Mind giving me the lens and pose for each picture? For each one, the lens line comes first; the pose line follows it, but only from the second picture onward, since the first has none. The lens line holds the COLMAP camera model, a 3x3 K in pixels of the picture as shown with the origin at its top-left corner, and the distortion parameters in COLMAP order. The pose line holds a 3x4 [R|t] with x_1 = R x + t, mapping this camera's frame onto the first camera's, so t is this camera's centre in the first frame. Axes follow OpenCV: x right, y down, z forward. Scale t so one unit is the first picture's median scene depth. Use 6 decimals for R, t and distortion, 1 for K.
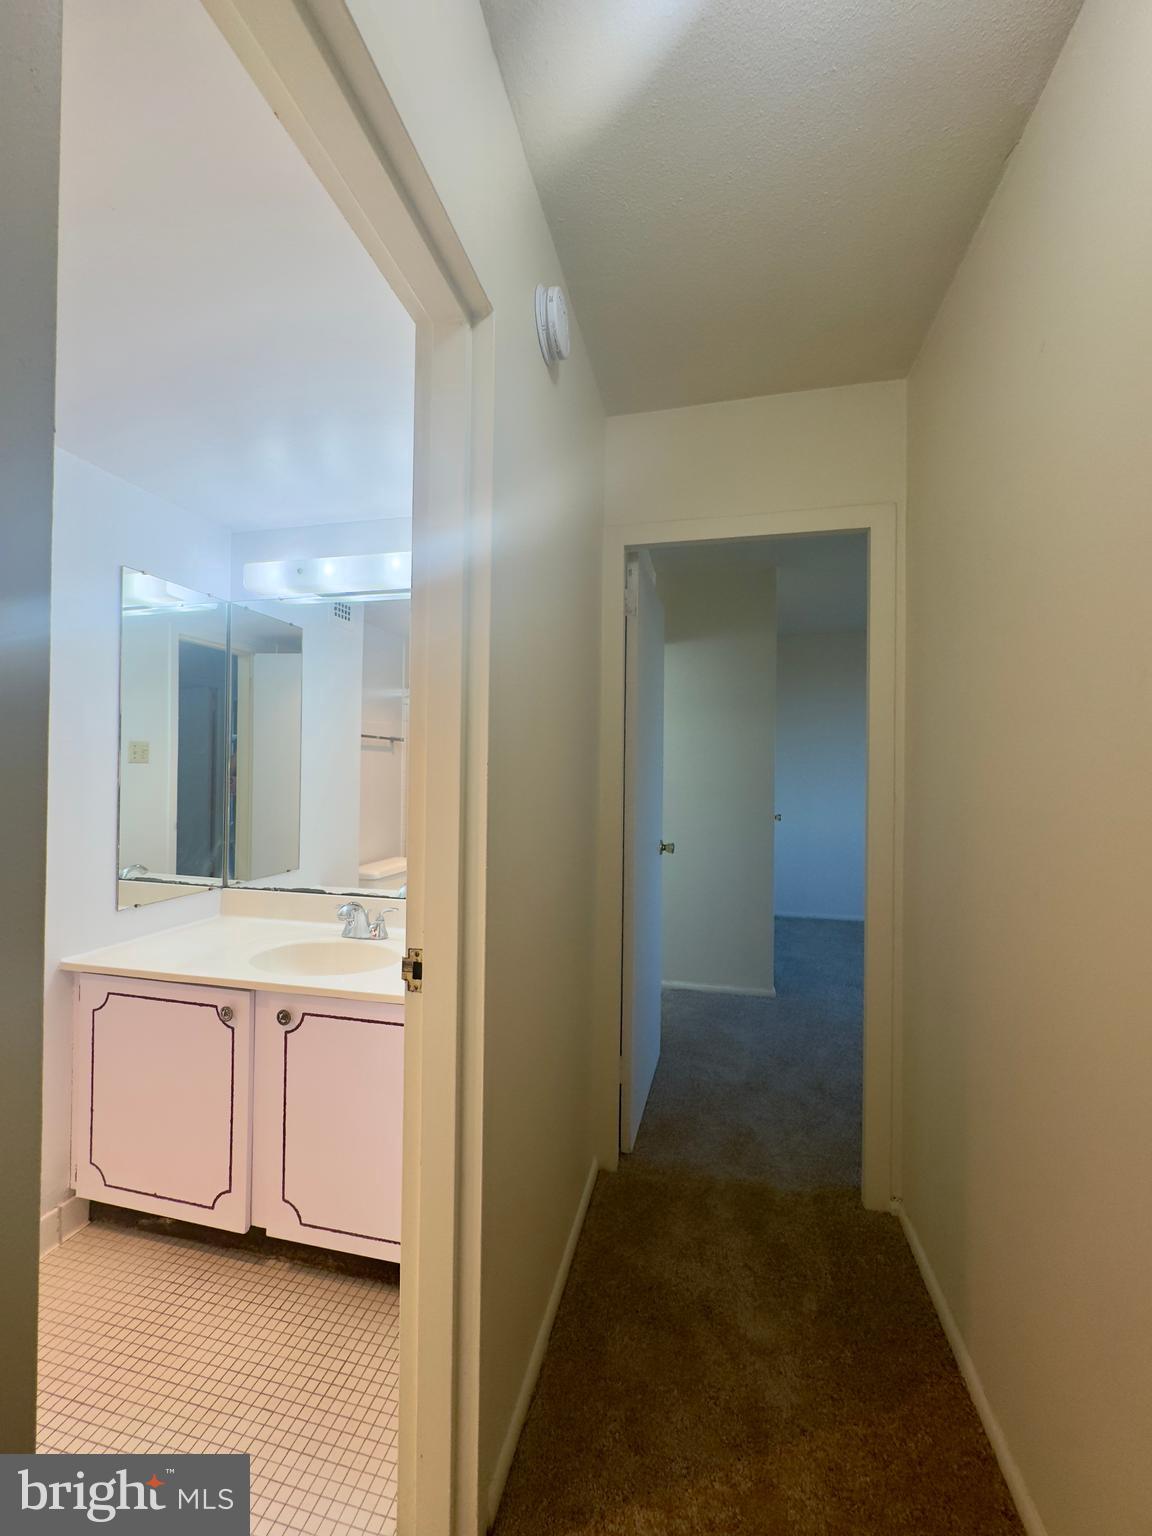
lens RADIAL K [[610.7, 0, 576.0], [0, 610.7, 767.0], [0, 0, 1]] dist [-0.001786, 0.000225]
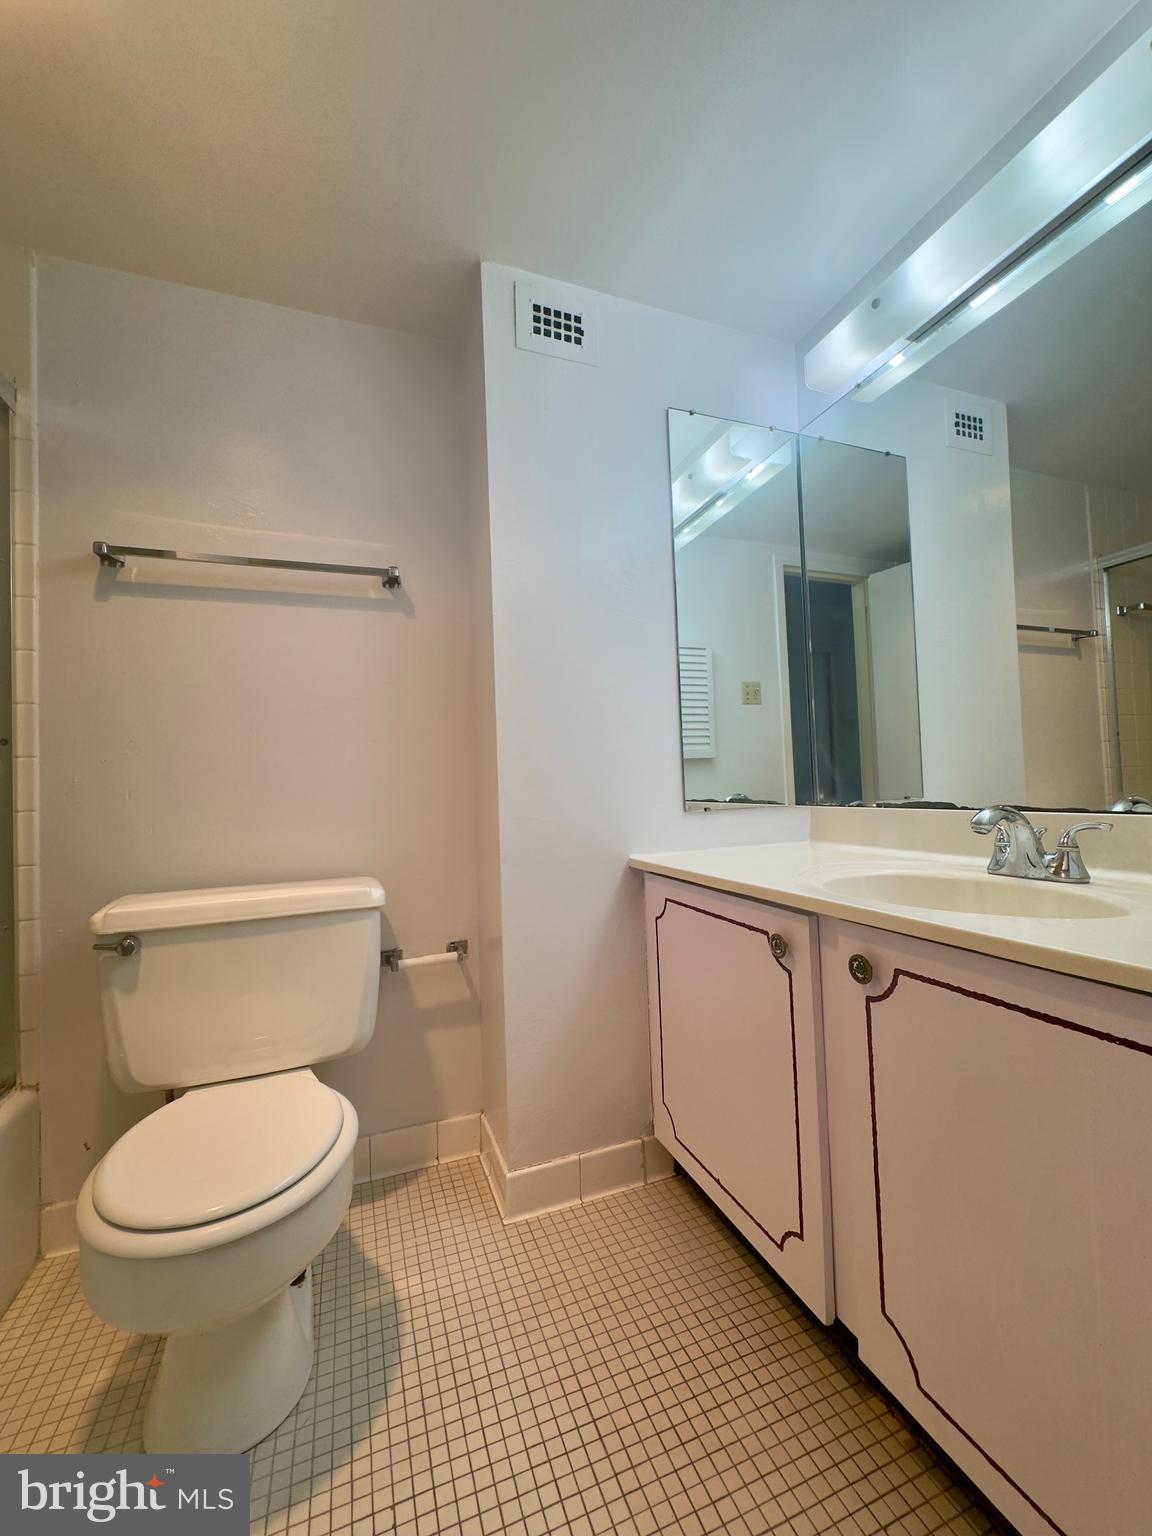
lens RADIAL K [[610.7, 0, 576.7], [0, 610.7, 767.4], [0, 0, 1]] dist [-0.001786, 0.000225]
pose [[0.551968, -0.056144, -0.831973, -0.123313], [0.046054, 0.998260, -0.036812, 0.189074], [0.832592, -0.017997, 0.553594, 0.388305]]
